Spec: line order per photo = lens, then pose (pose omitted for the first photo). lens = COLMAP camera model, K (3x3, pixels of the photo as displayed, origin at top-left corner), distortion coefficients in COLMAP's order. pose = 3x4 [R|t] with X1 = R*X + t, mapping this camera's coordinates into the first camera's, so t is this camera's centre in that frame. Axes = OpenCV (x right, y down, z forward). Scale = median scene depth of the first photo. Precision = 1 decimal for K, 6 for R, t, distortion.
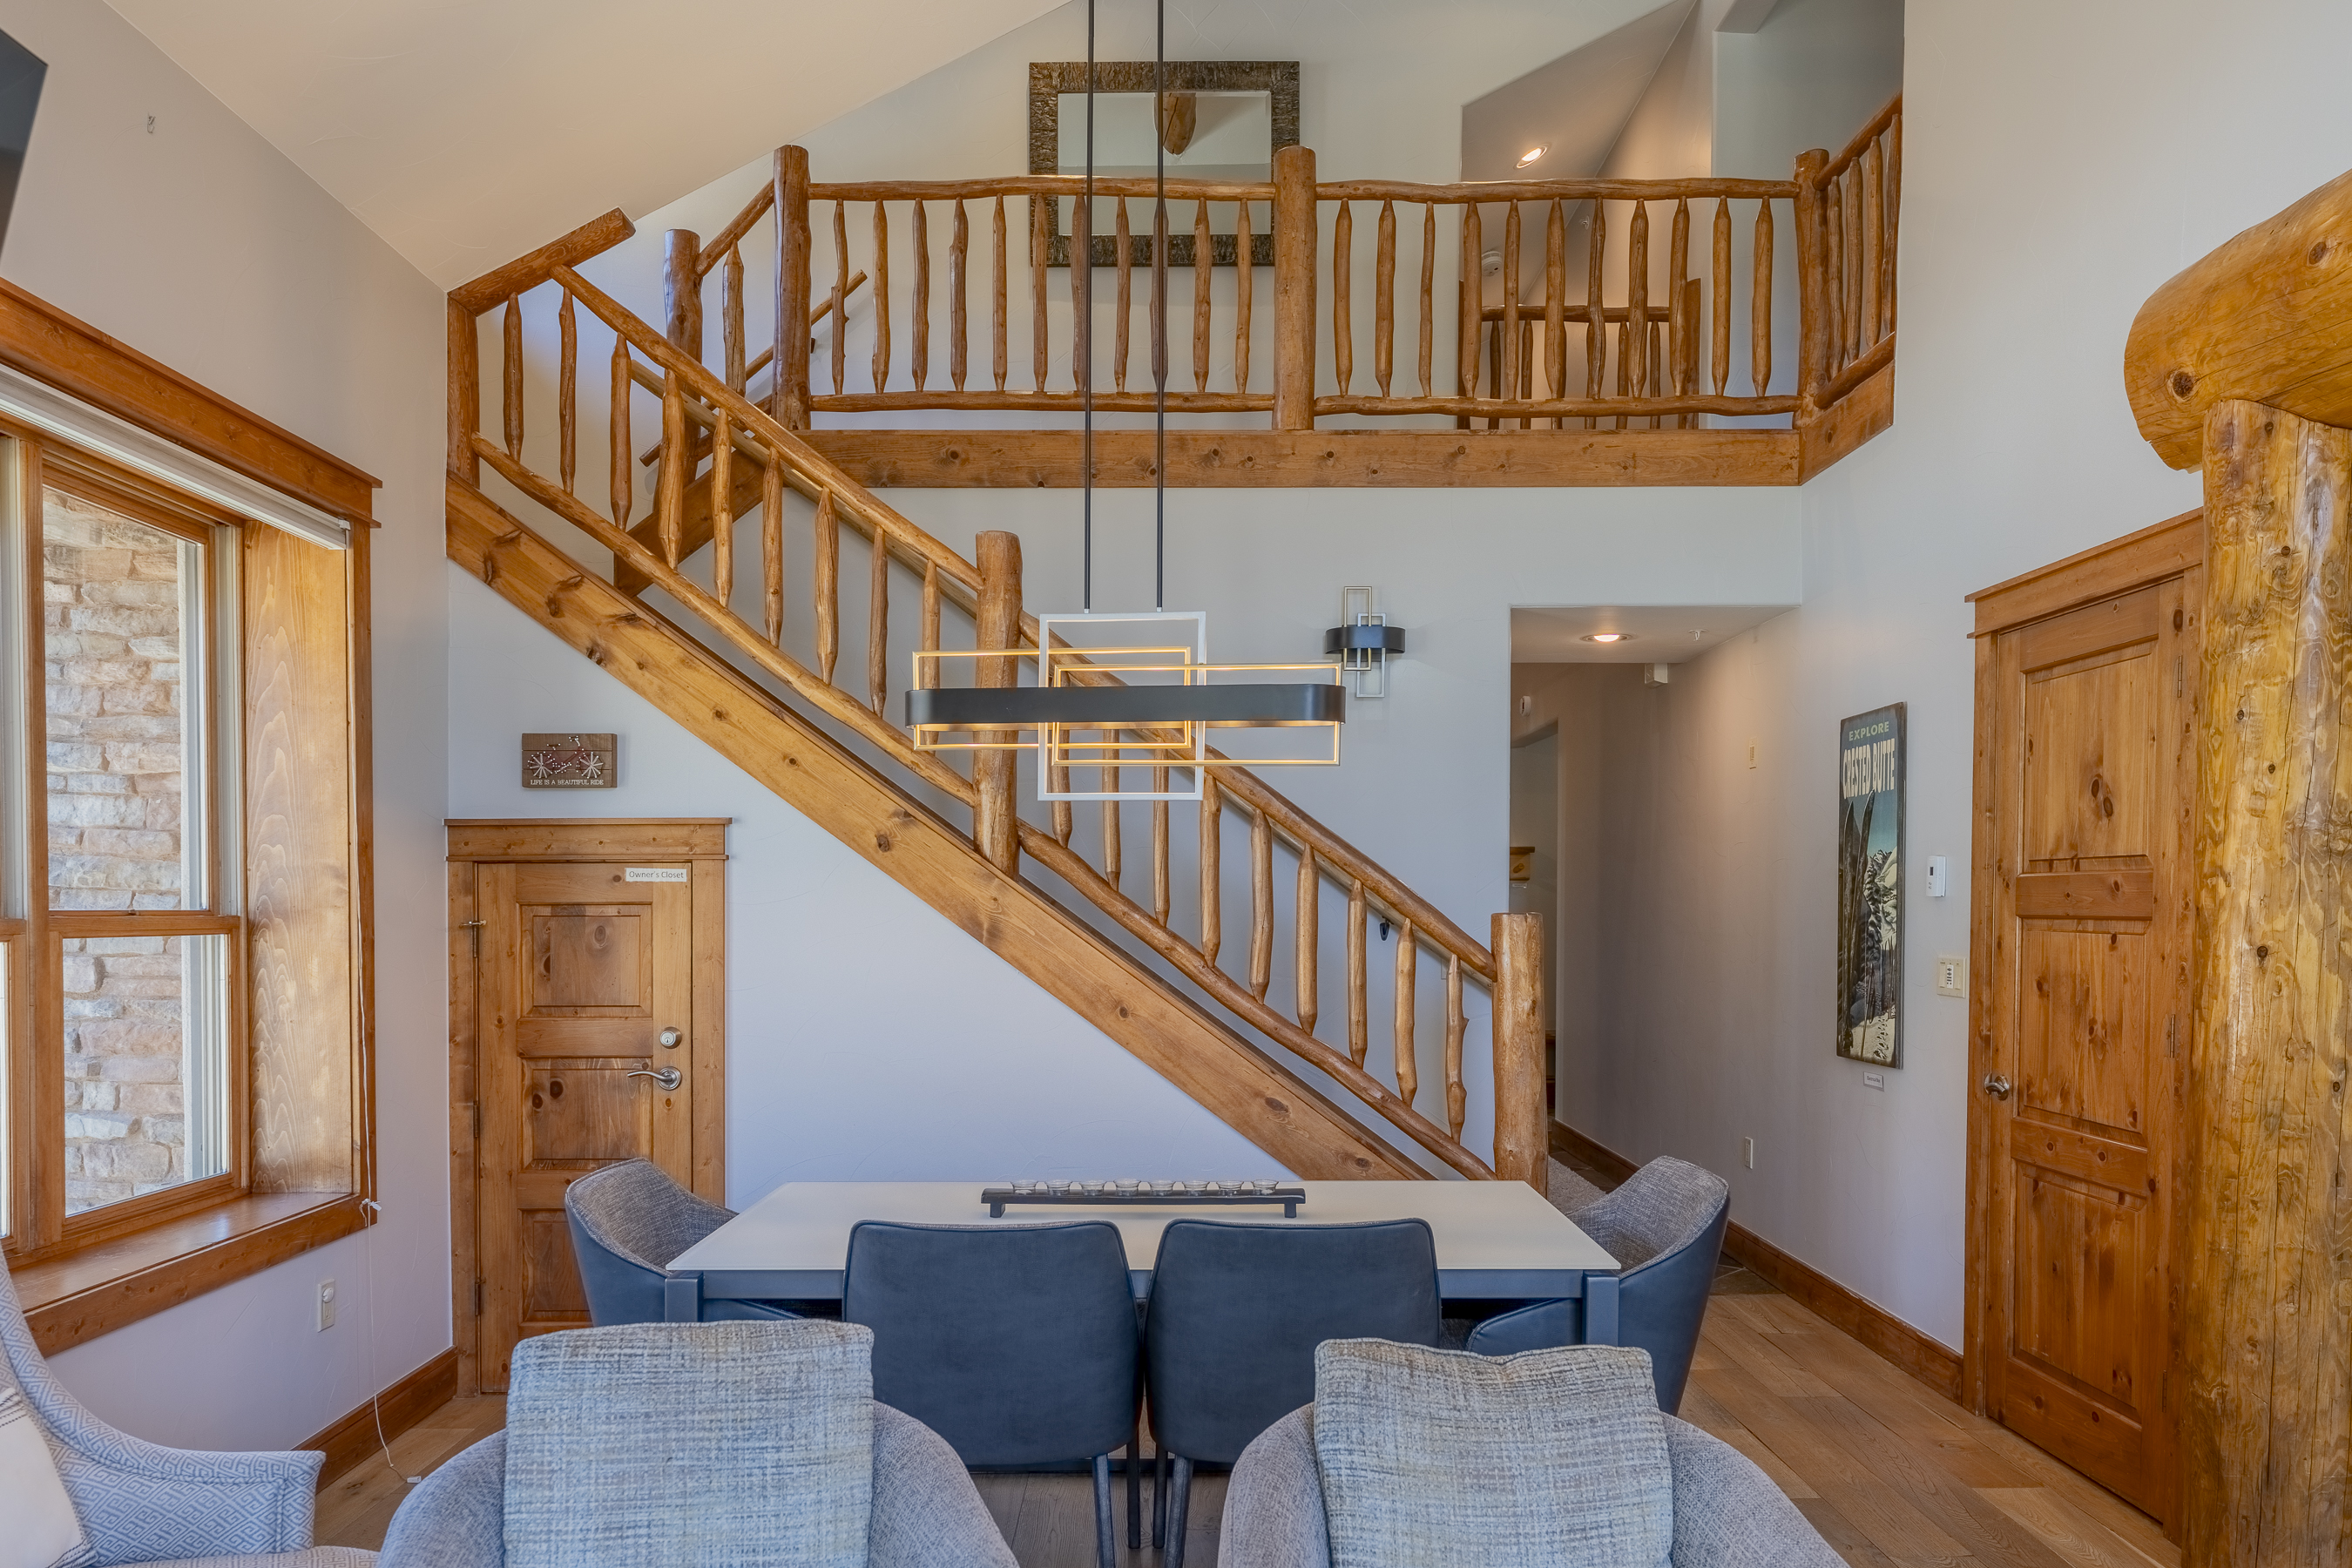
lens RADIAL K [[1637.9, 0, 1091.5], [0, 1637.9, 999.4], [0, 0, 1]] dist [-0.000214, -0.006447]
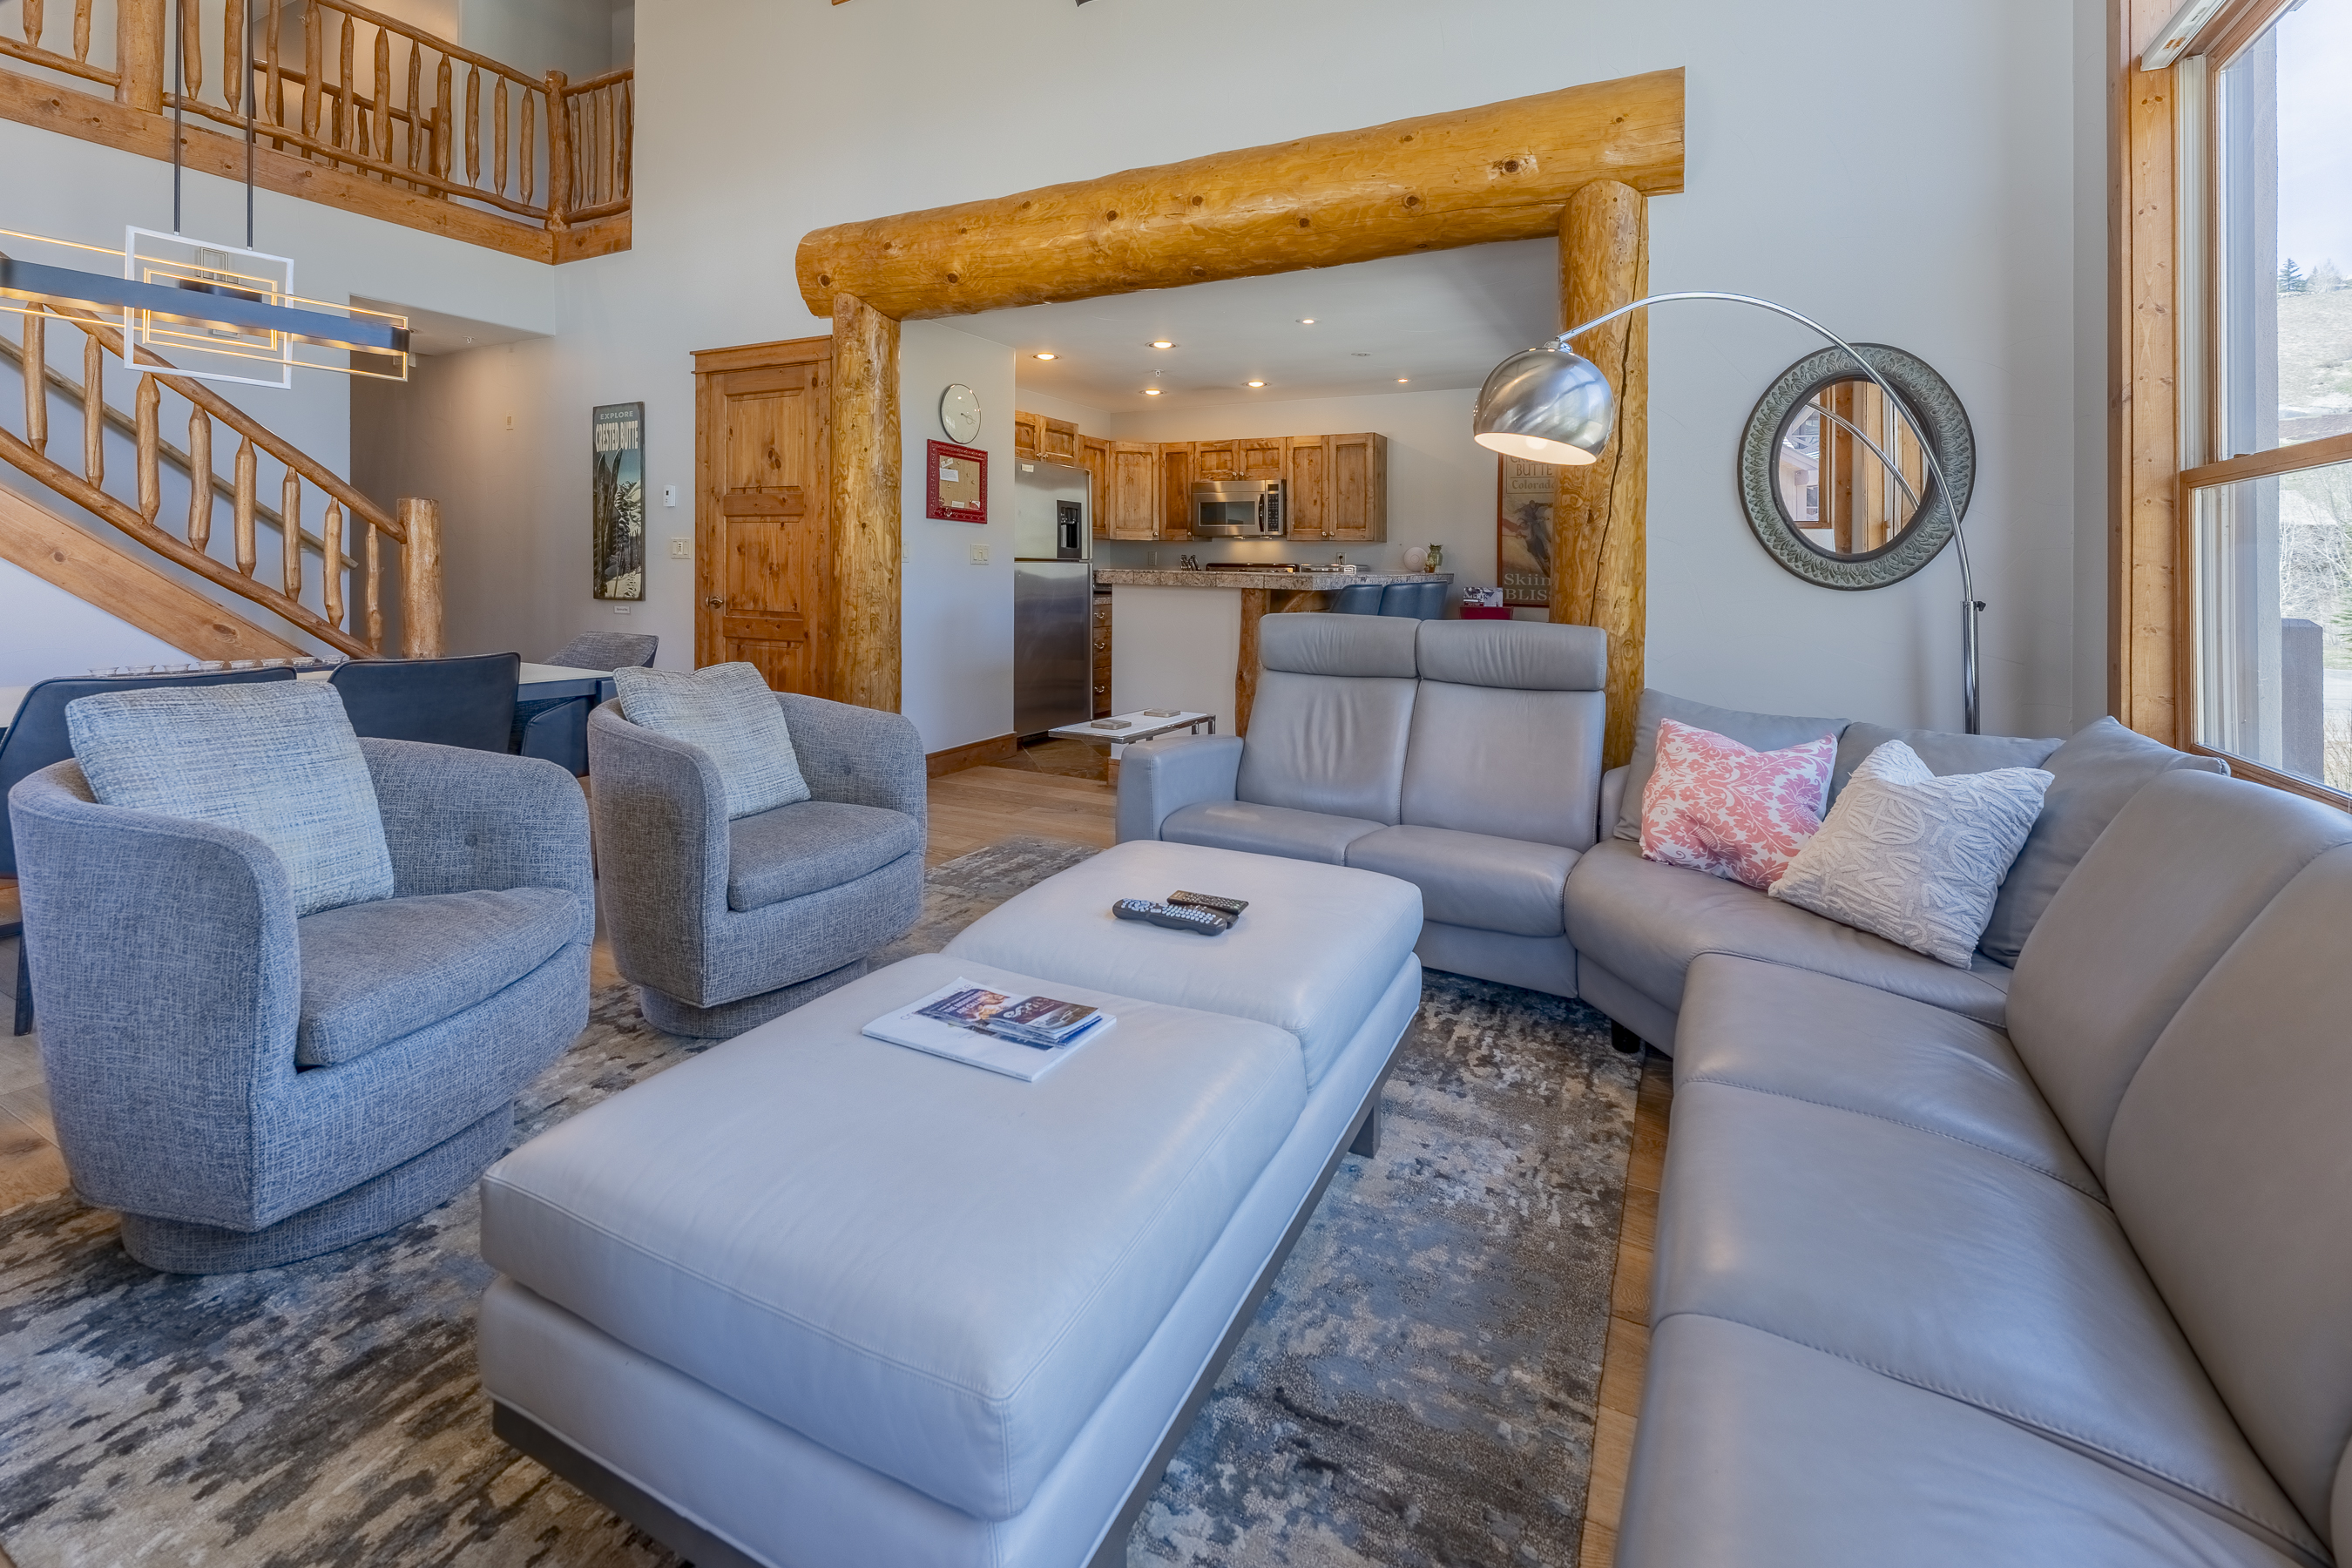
lens RADIAL K [[1017.9, 0, 1214.3], [0, 1017.9, 576.9], [0, 0, 1]] dist [0.012286, -0.002845]
pose [[0.440192, 0.000406, 0.897903, -0.377632], [0.032661, 0.999331, -0.016464, 0.082606], [-0.897309, 0.036574, 0.439885, -0.113903]]
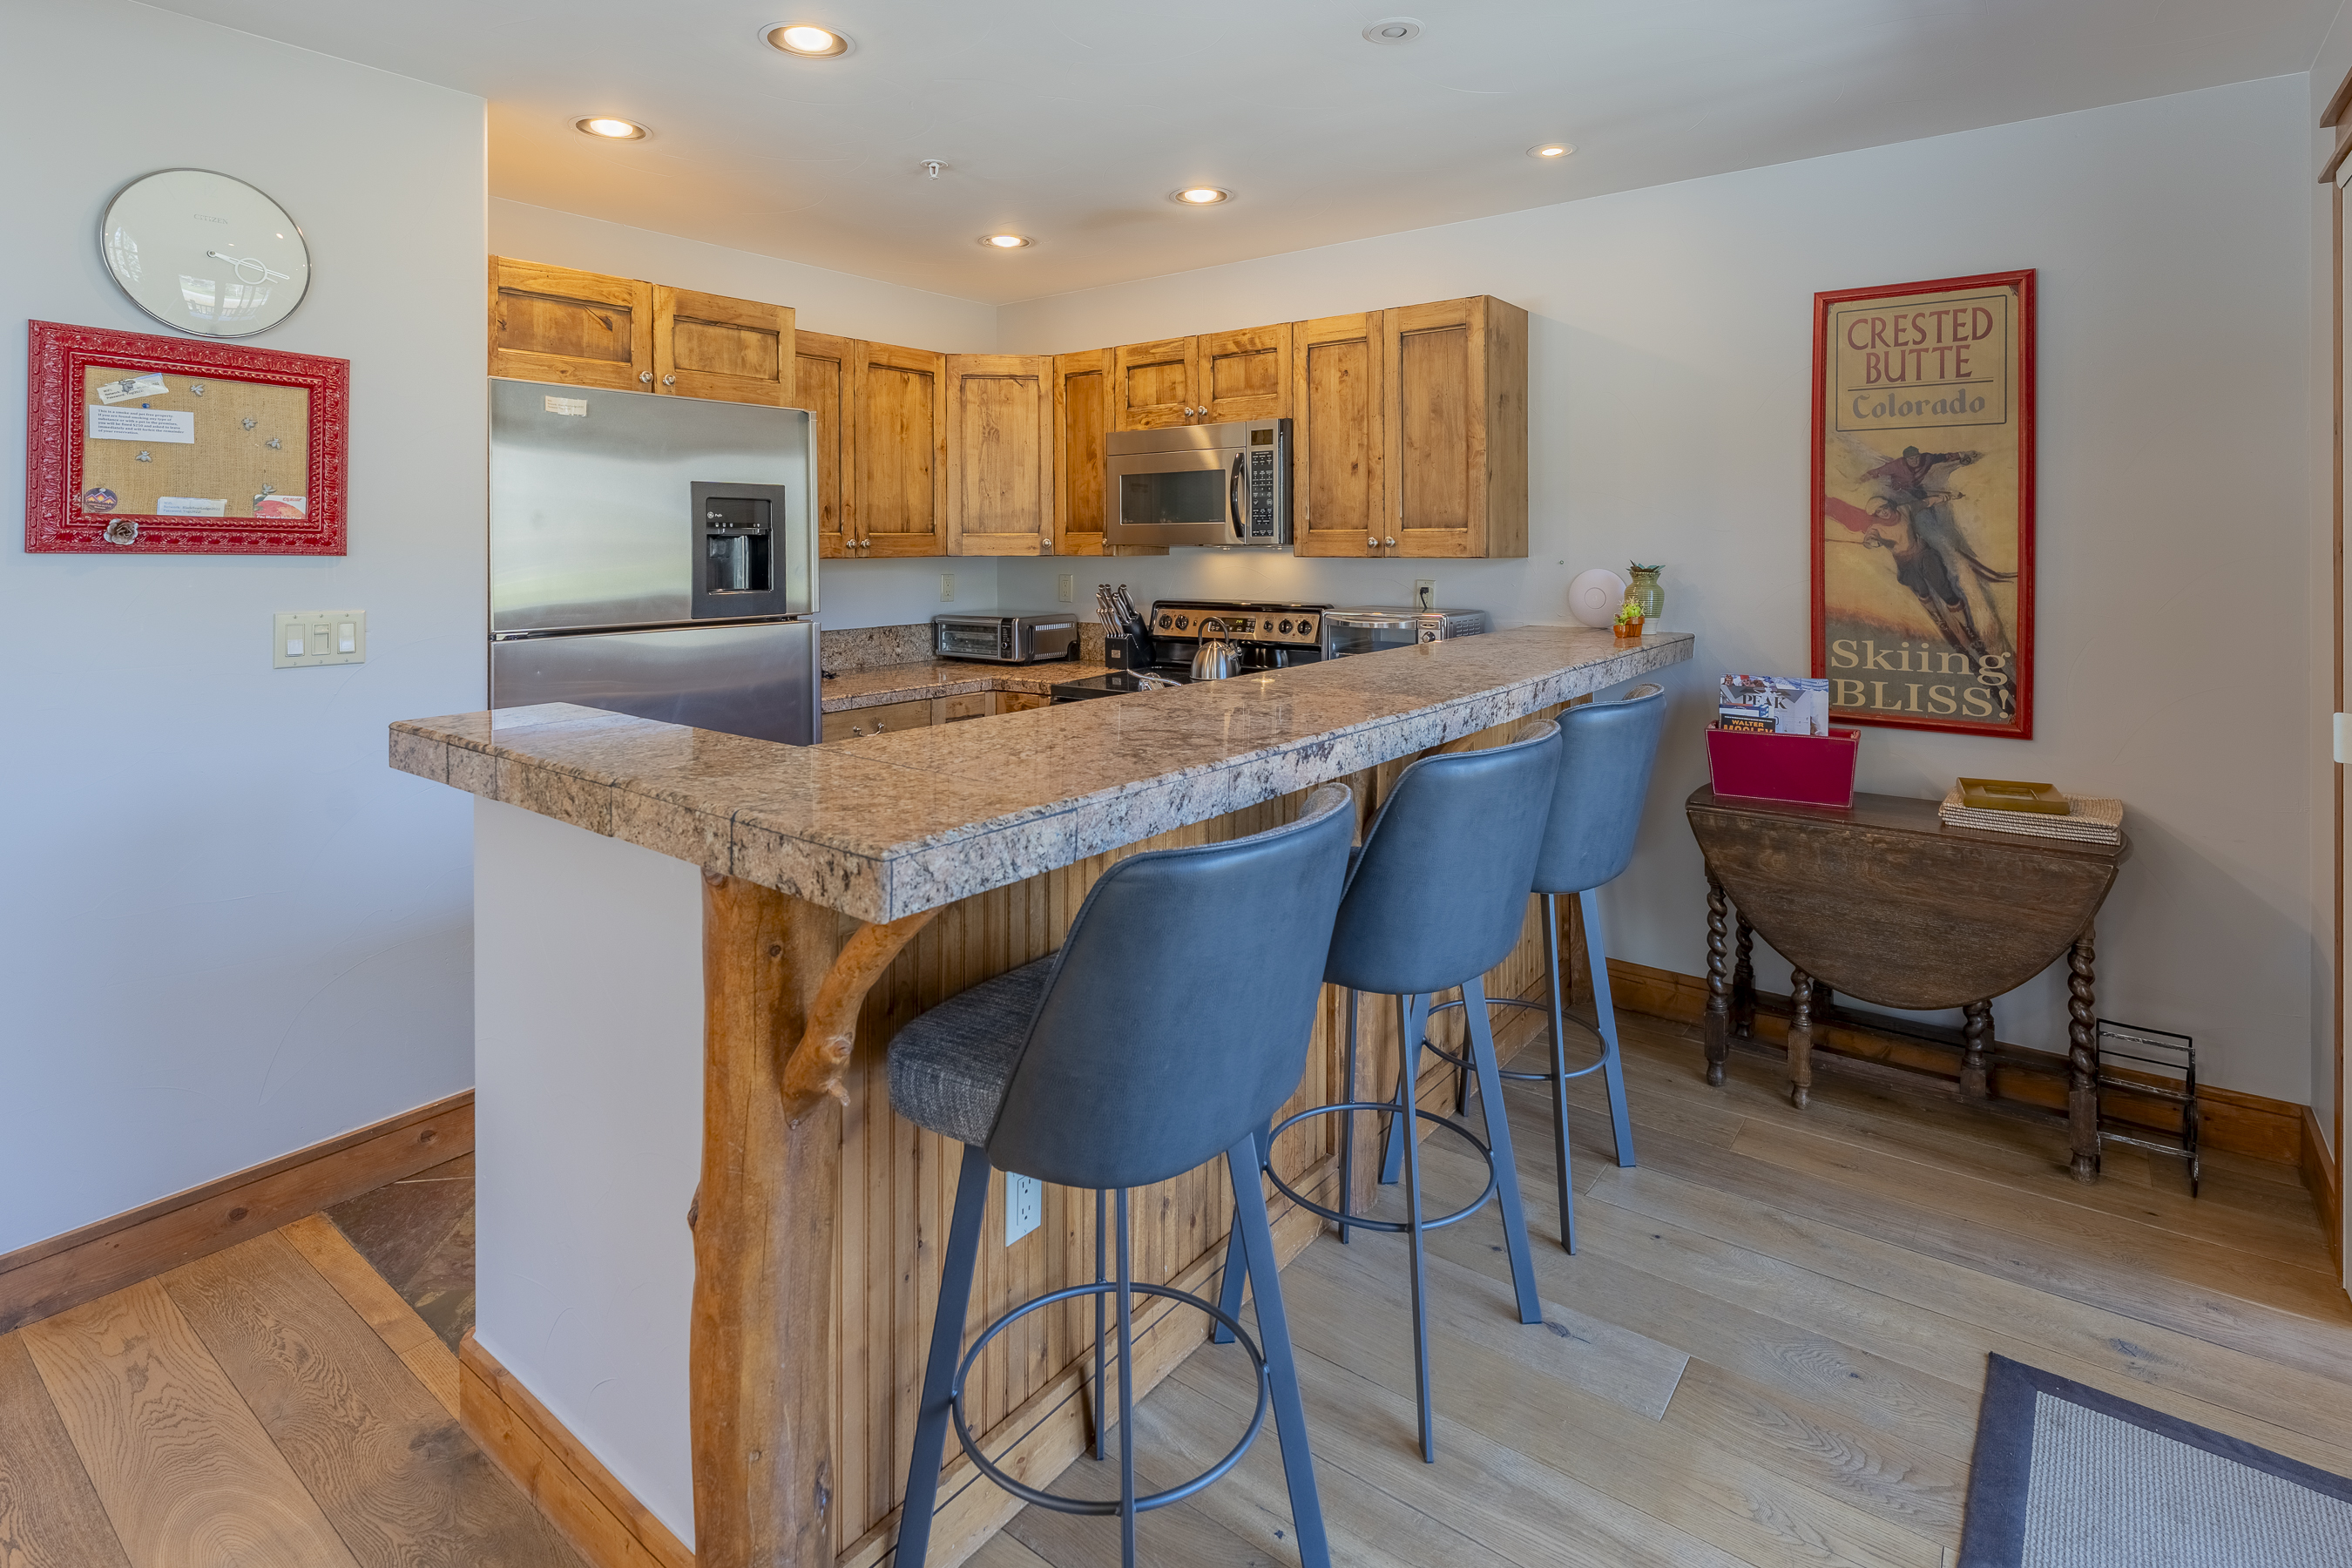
lens RADIAL K [[1160.3, 0, 1190.7], [0, 1160.3, 548.9], [0, 0, 1]] dist [0.001430, -0.000635]
pose [[0.601923, -0.003759, 0.798545, 0.711123], [0.042640, 0.998714, -0.027440, -0.006942], [-0.797415, 0.050567, 0.601309, 0.118860]]
